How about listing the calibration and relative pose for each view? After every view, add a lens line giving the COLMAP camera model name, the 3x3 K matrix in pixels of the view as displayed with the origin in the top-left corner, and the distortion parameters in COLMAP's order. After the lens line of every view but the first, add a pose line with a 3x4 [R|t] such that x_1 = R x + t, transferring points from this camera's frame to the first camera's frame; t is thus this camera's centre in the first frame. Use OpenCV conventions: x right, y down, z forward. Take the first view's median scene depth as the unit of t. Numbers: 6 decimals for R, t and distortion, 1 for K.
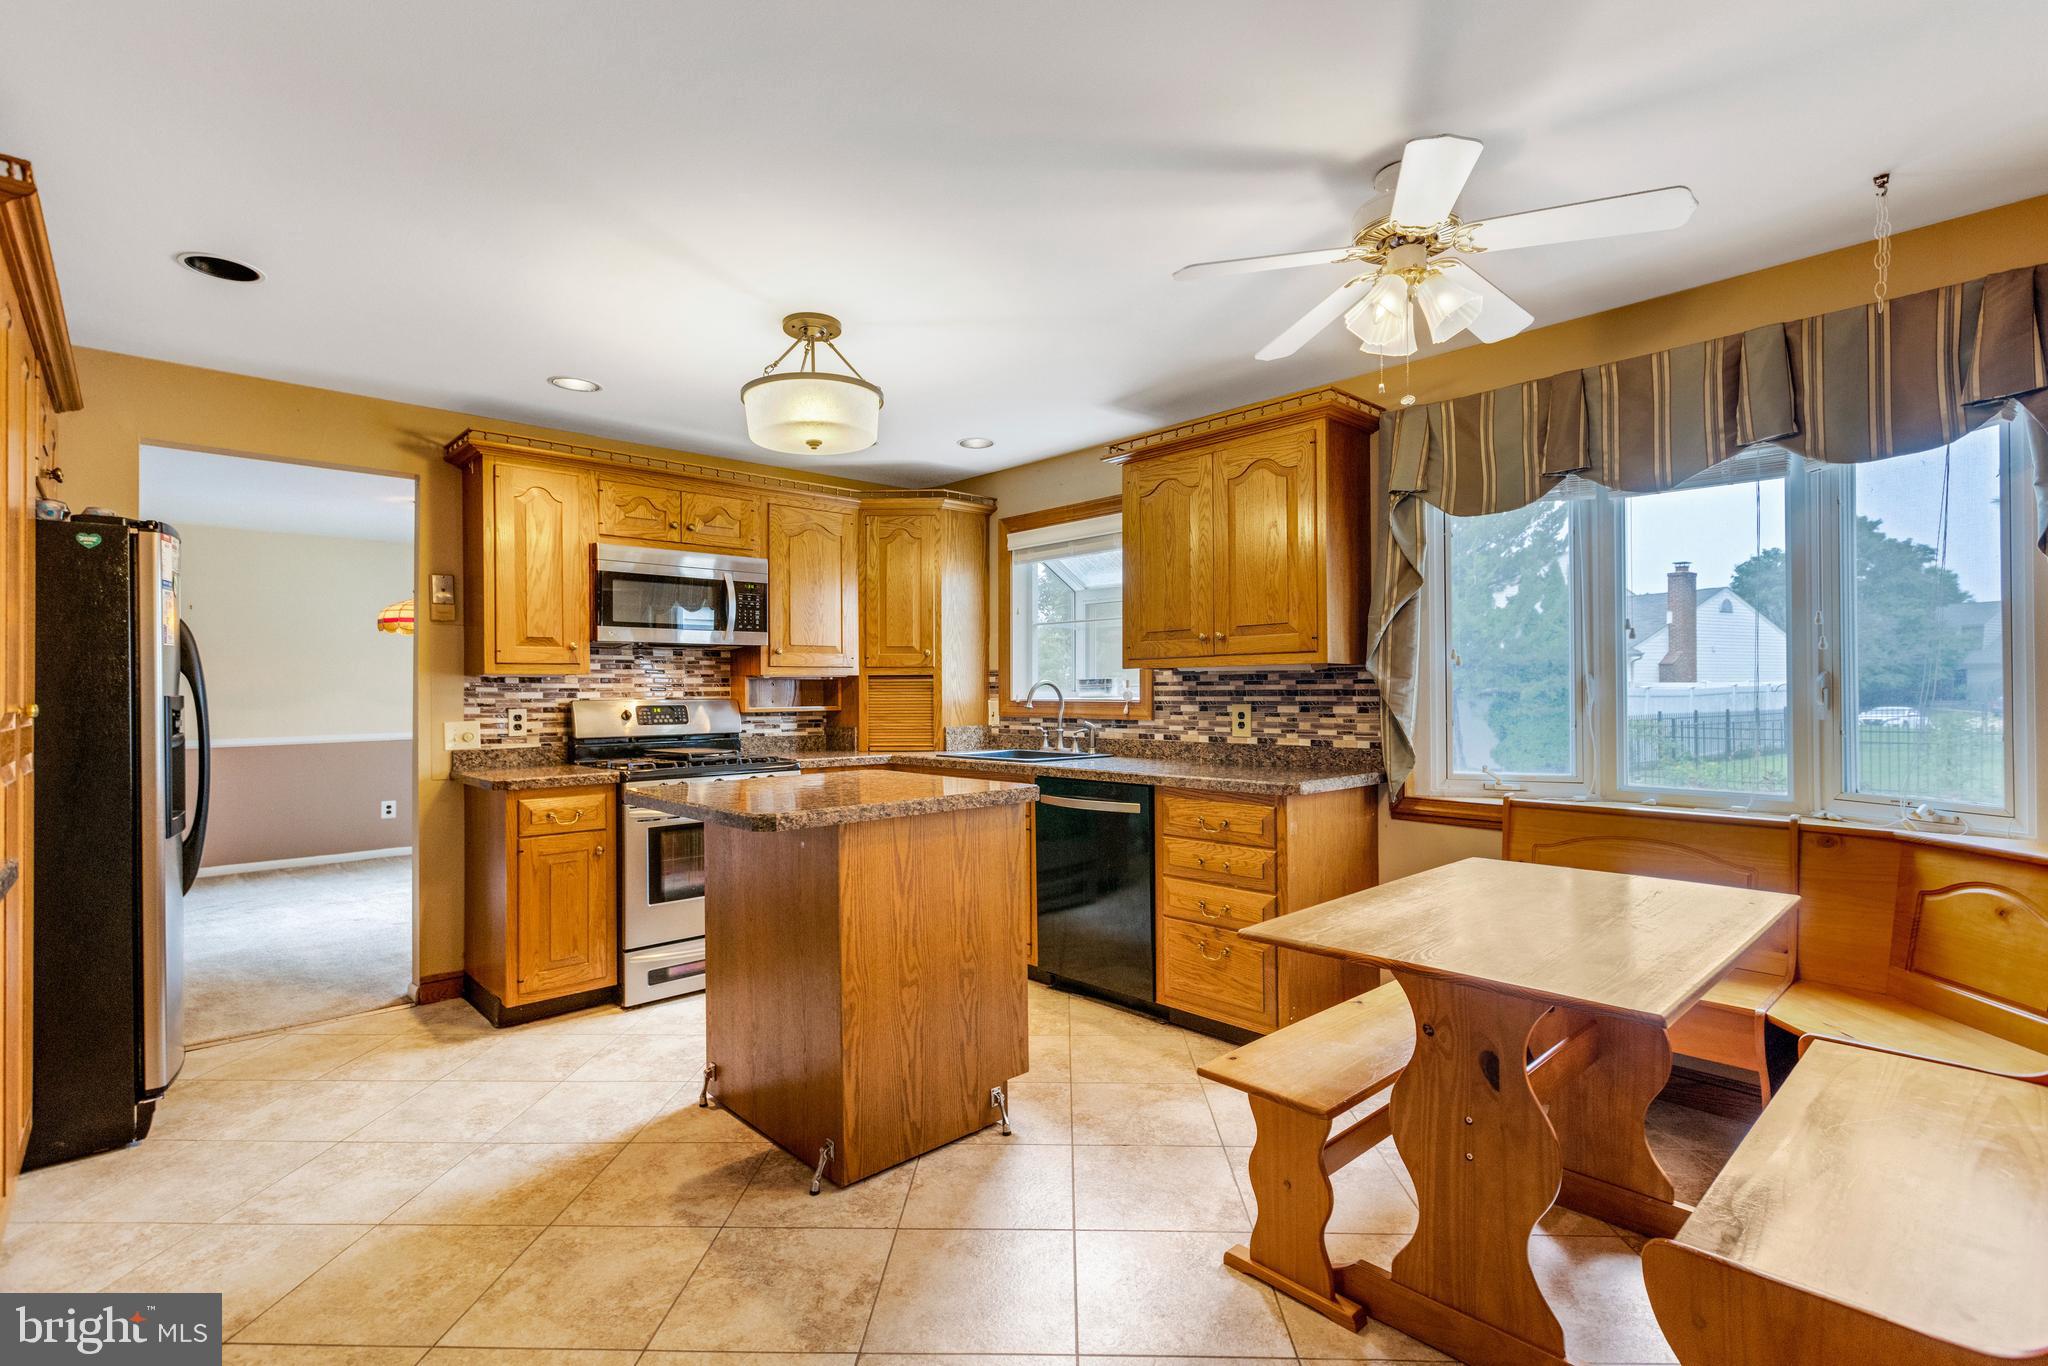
lens RADIAL K [[955.9, 0, 1025.1], [0, 955.9, 680.8], [0, 0, 1]] dist [0.002623, 0.000525]
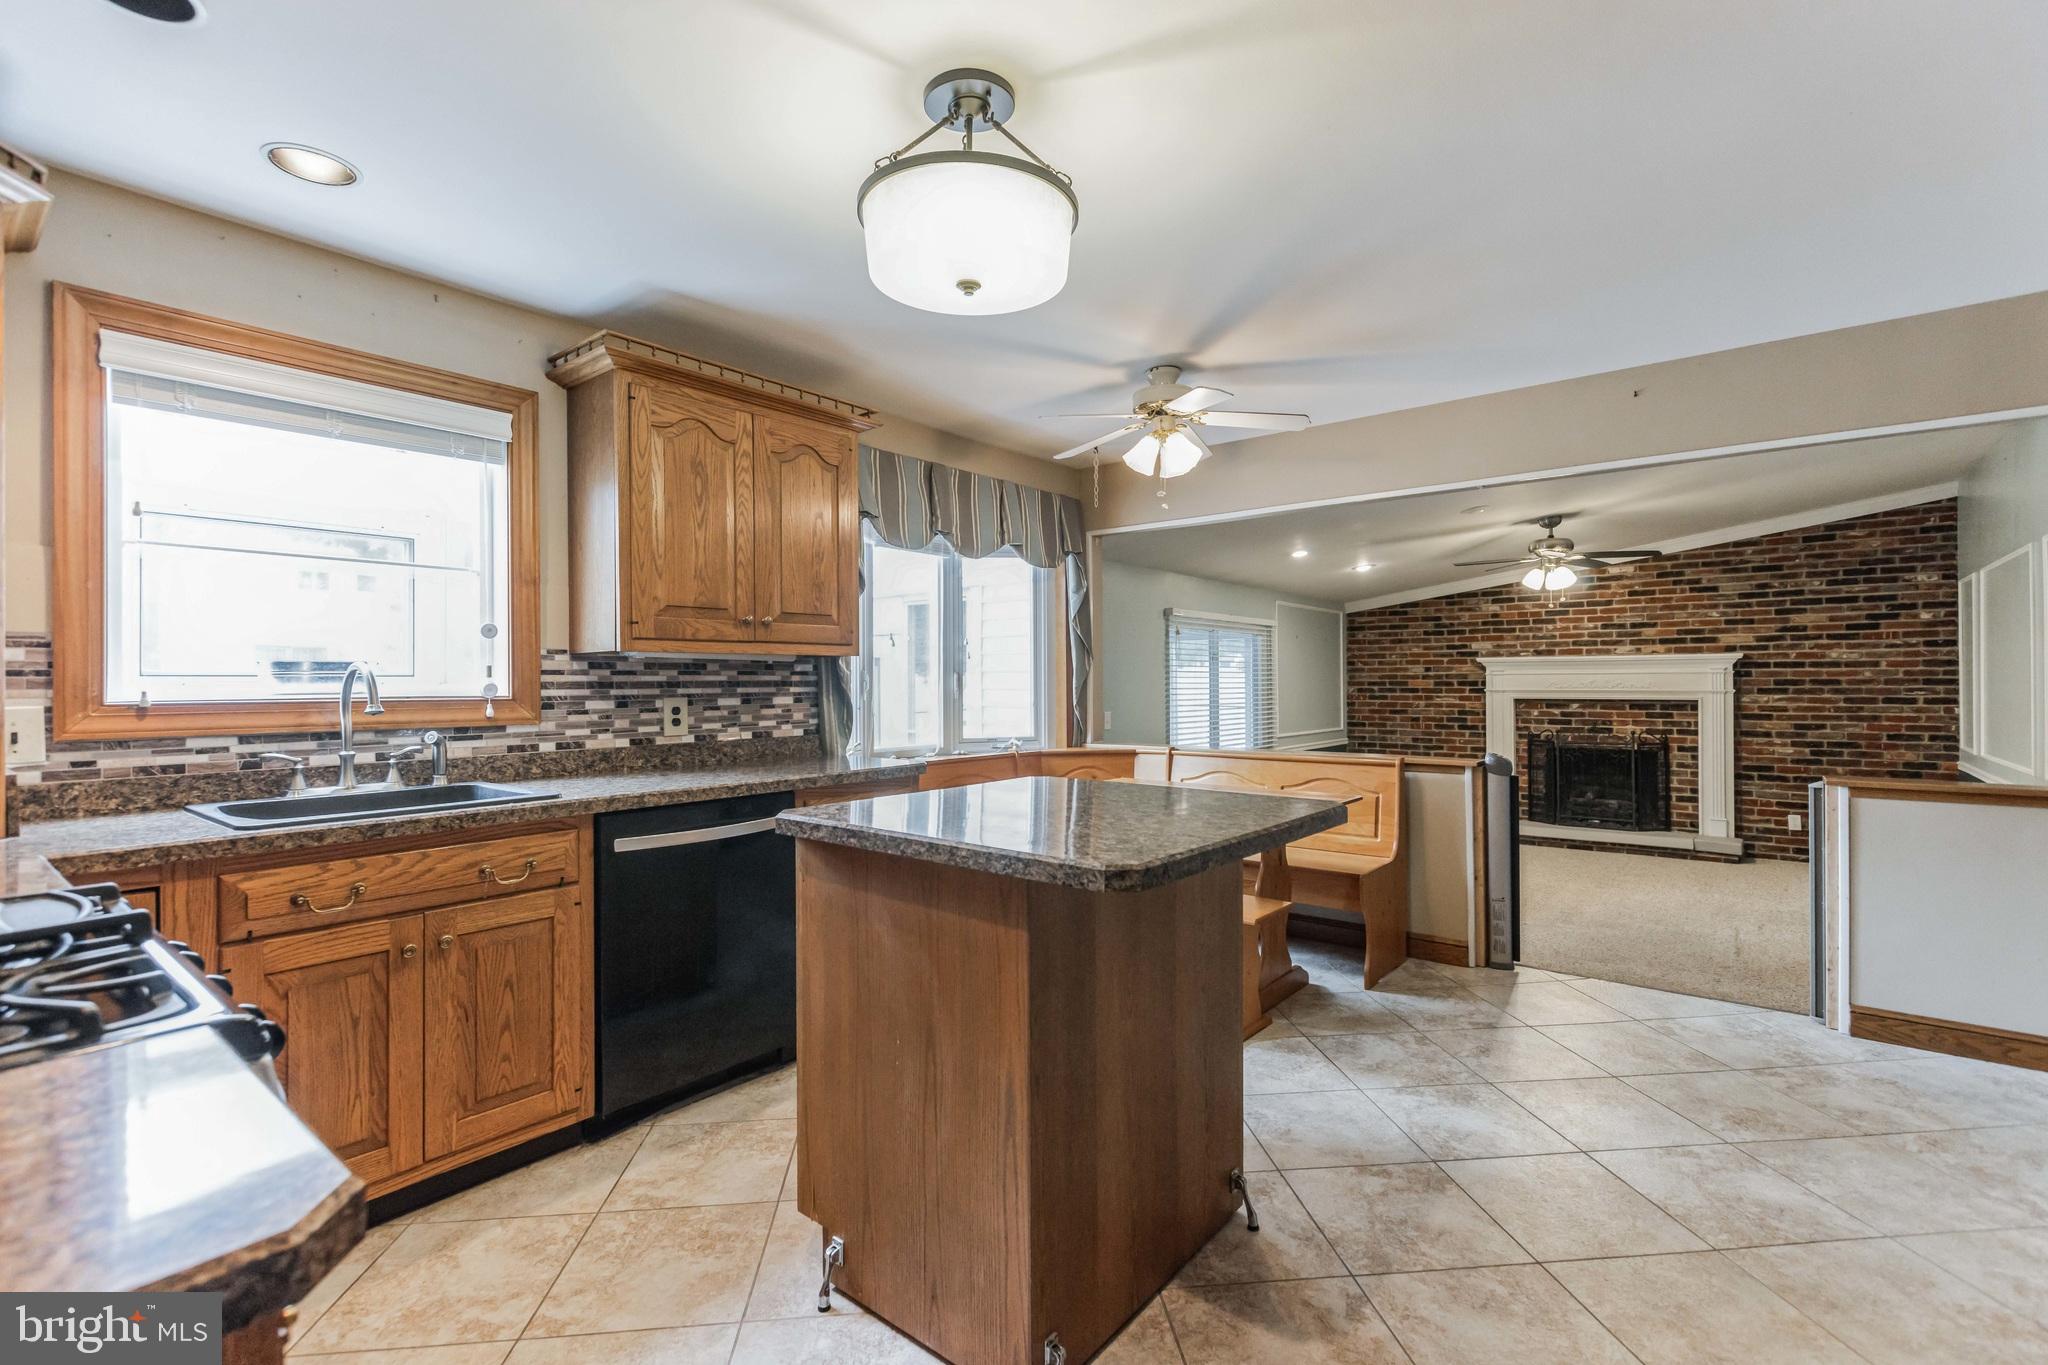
lens RADIAL K [[922.6, 0, 1024.0], [0, 922.6, 682.5], [0, 0, 1]] dist [0.001313, -0.000409]
pose [[-0.142413, 0.004959, 0.989795, -0.622953], [-0.004849, 0.999972, -0.005707, 0.013889], [-0.989795, -0.005612, -0.142385, 0.790051]]
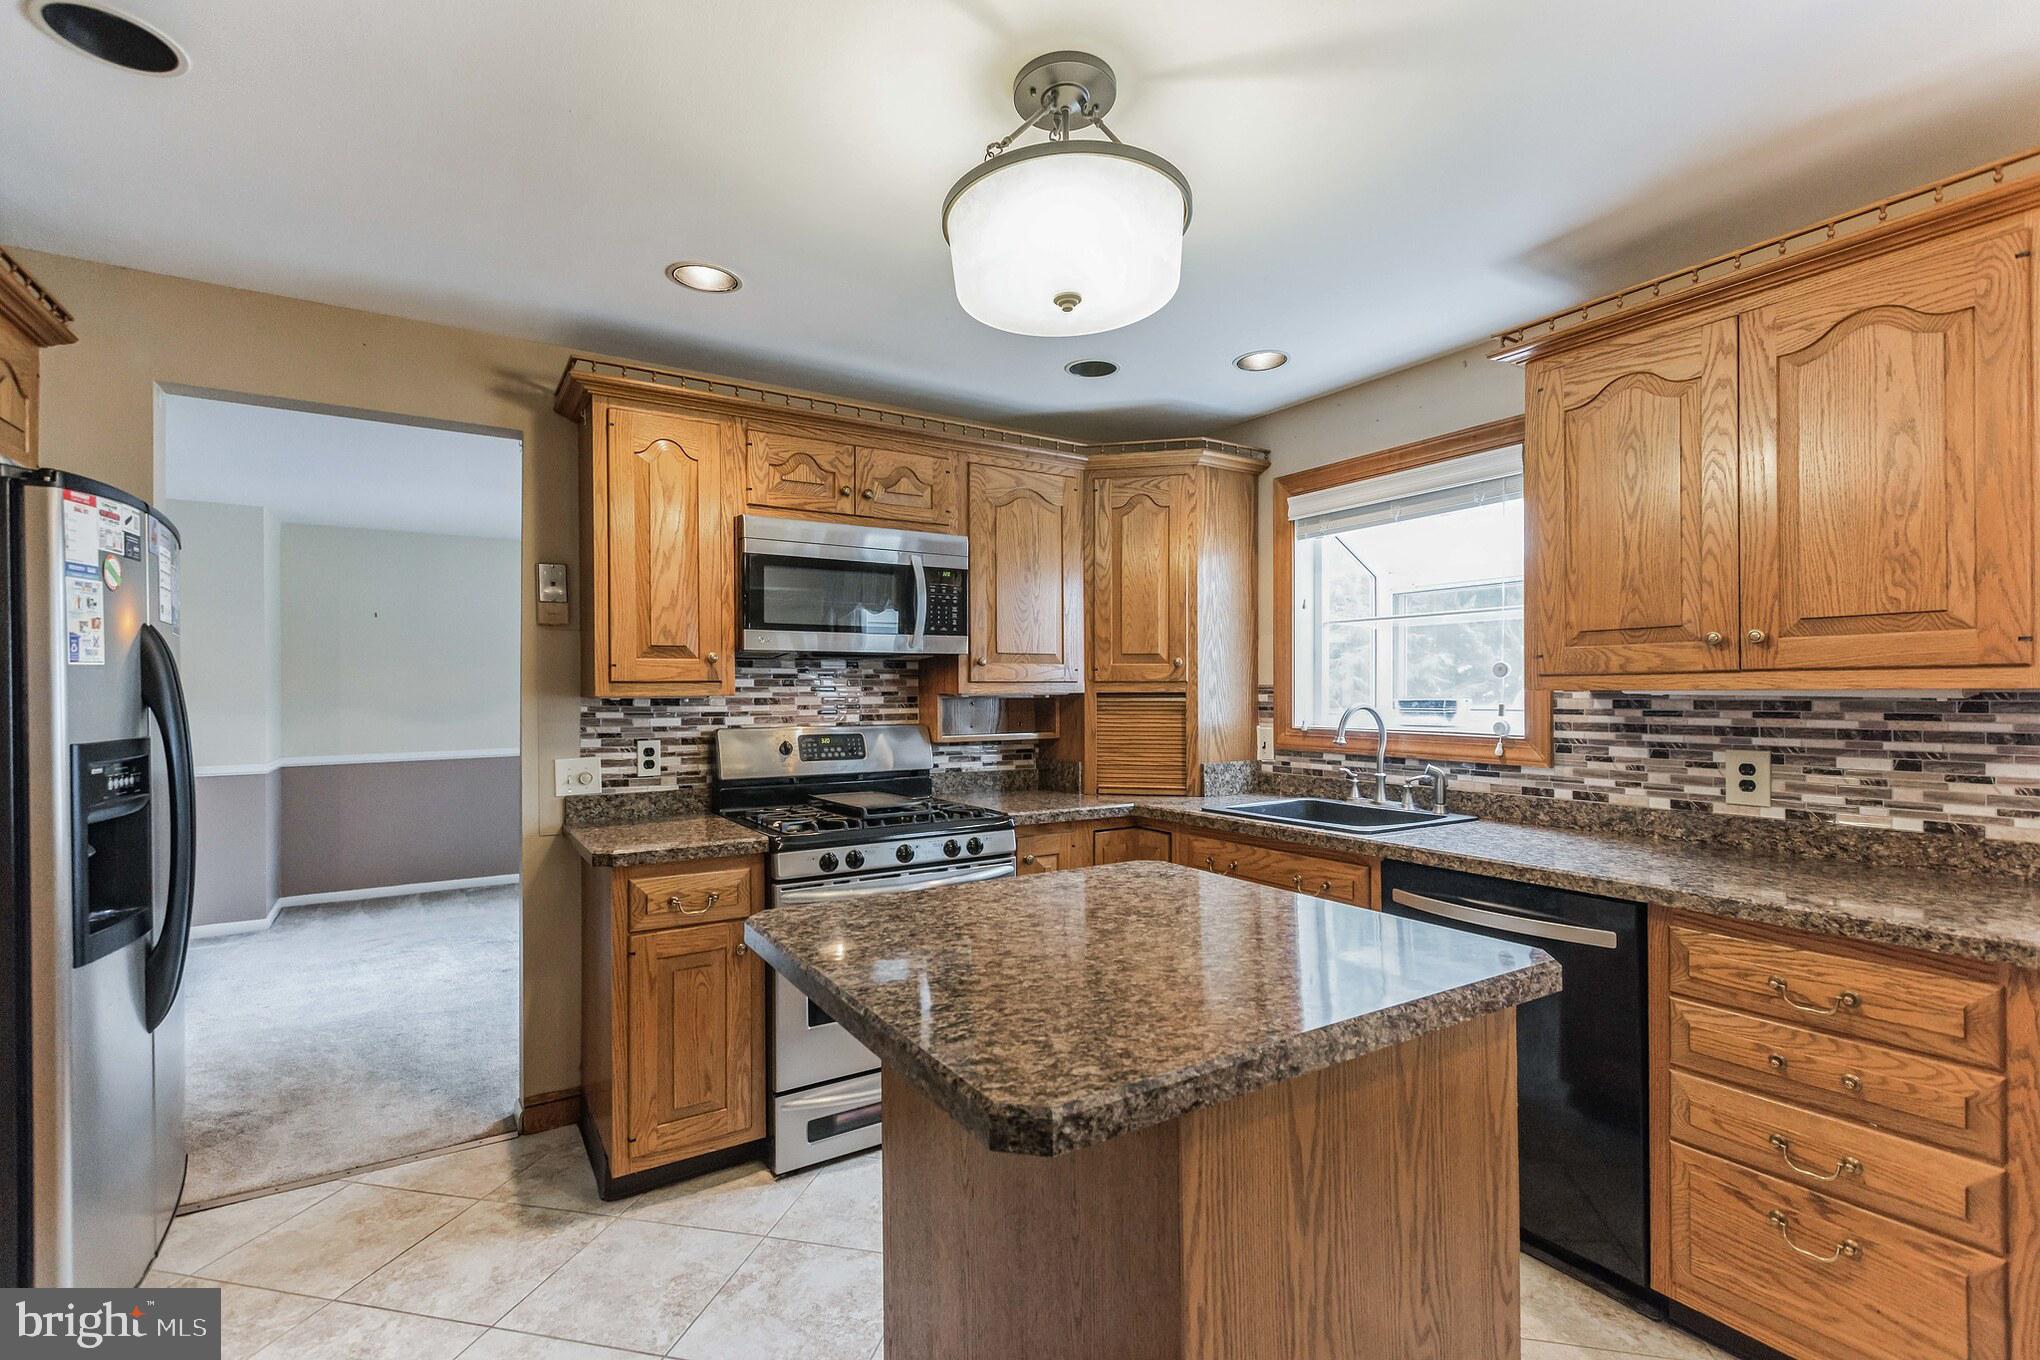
lens RADIAL K [[919.0, 0, 1020.0], [0, 919.0, 680.0], [0, 0, 1]] dist [0.001313, -0.000409]
pose [[0.983234, 0.000347, -0.182347, -0.112032], [-0.000490, 1.000000, -0.000736, -0.018179], [0.182347, 0.000813, 0.983234, 0.346099]]
